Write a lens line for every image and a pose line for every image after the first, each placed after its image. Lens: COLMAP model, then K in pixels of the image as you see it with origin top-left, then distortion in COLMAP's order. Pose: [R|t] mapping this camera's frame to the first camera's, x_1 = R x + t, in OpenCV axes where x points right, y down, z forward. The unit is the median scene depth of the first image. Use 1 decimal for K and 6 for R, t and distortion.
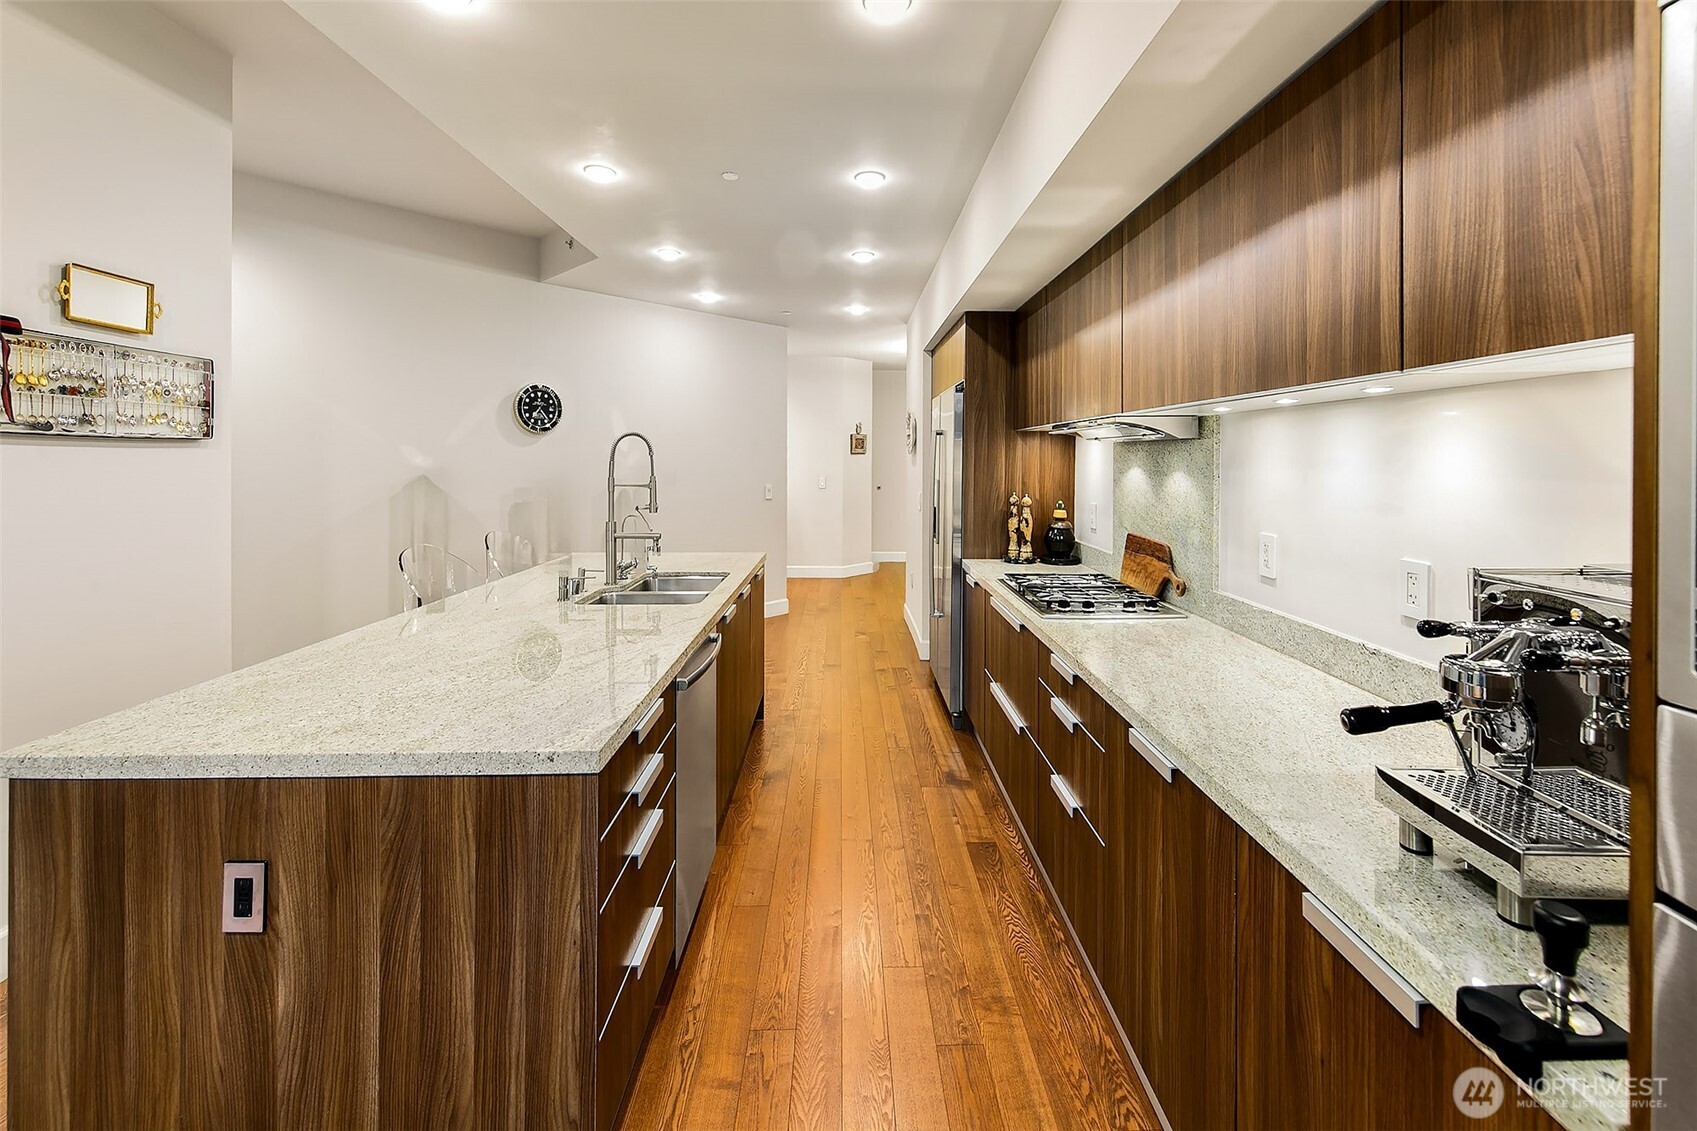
lens RADIAL K [[666.6, 0, 838.2], [0, 666.6, 463.4], [0, 0, 1]] dist [0.001127, -0.000172]
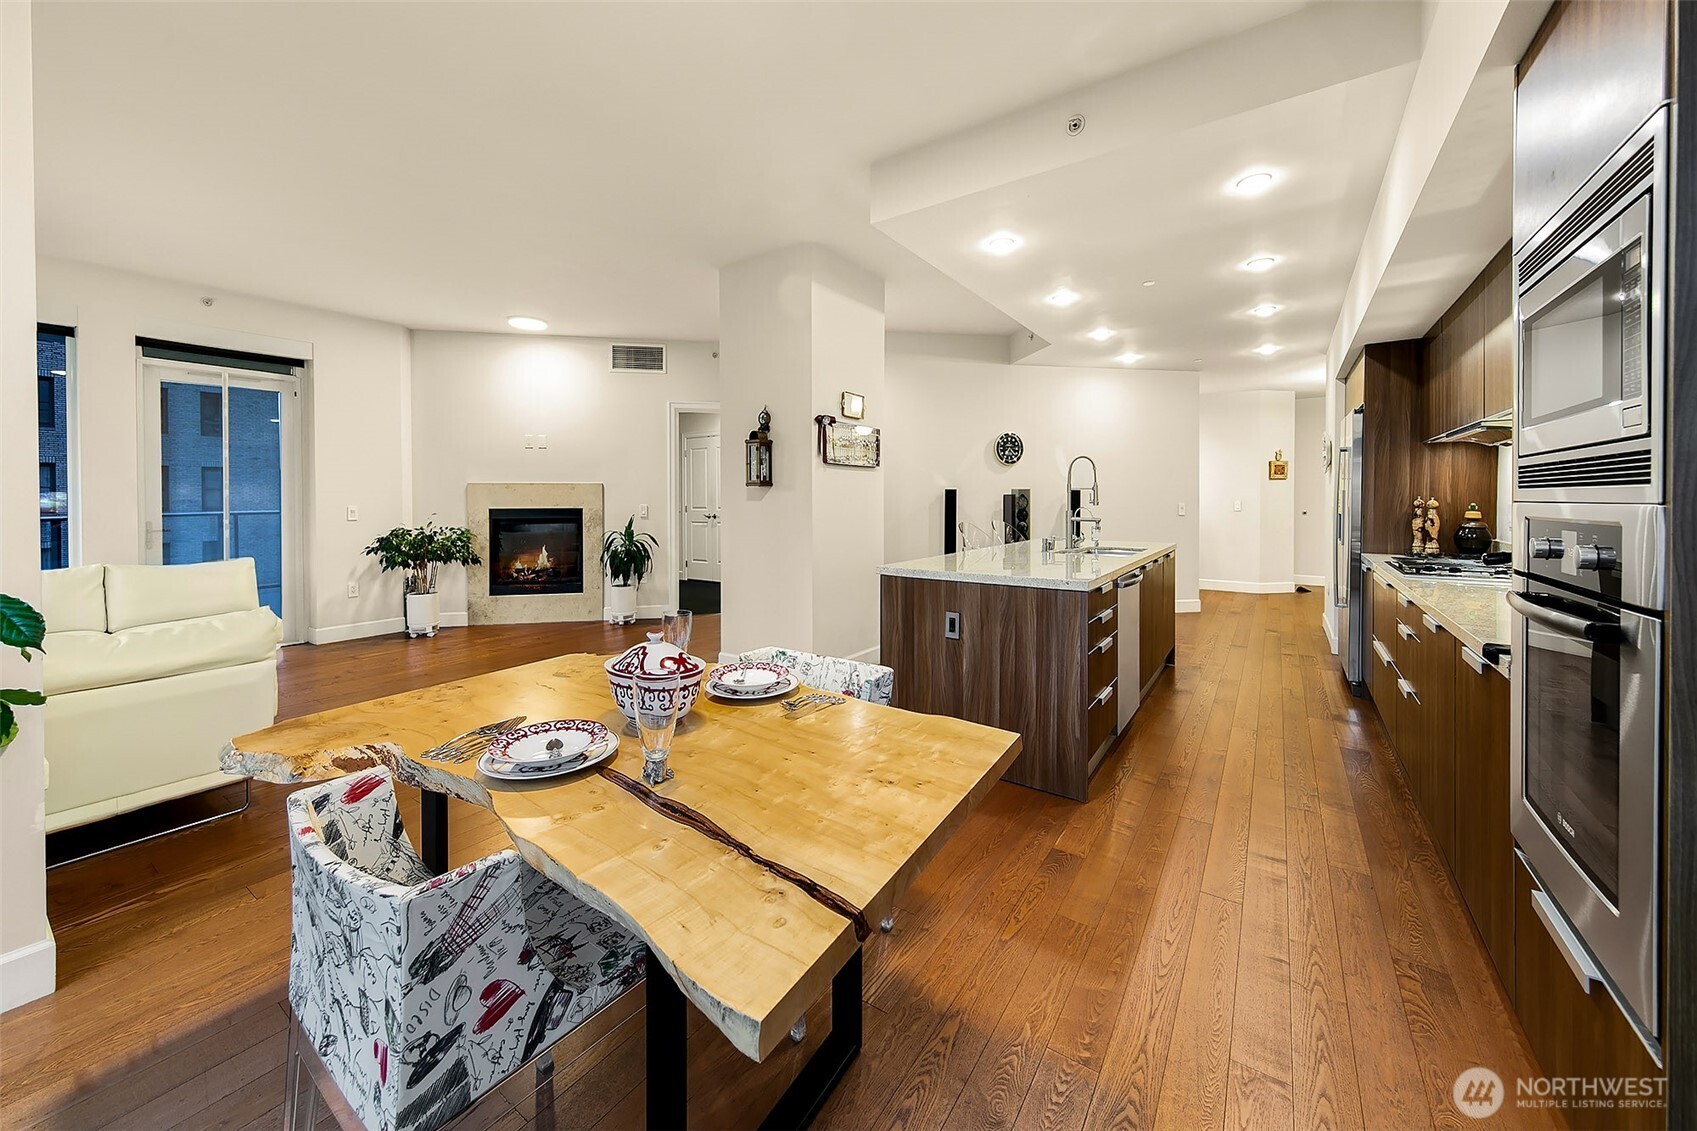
lens RADIAL K [[602.2, 0, 865.6], [0, 602.2, 508.4], [0, 0, 1]] dist [0.008797, -0.000098]
pose [[0.828467, 0.002270, -0.560033, 0.062048], [0.002408, 0.999968, 0.007615, 0.056159], [0.560032, -0.007657, 0.828435, -0.418655]]
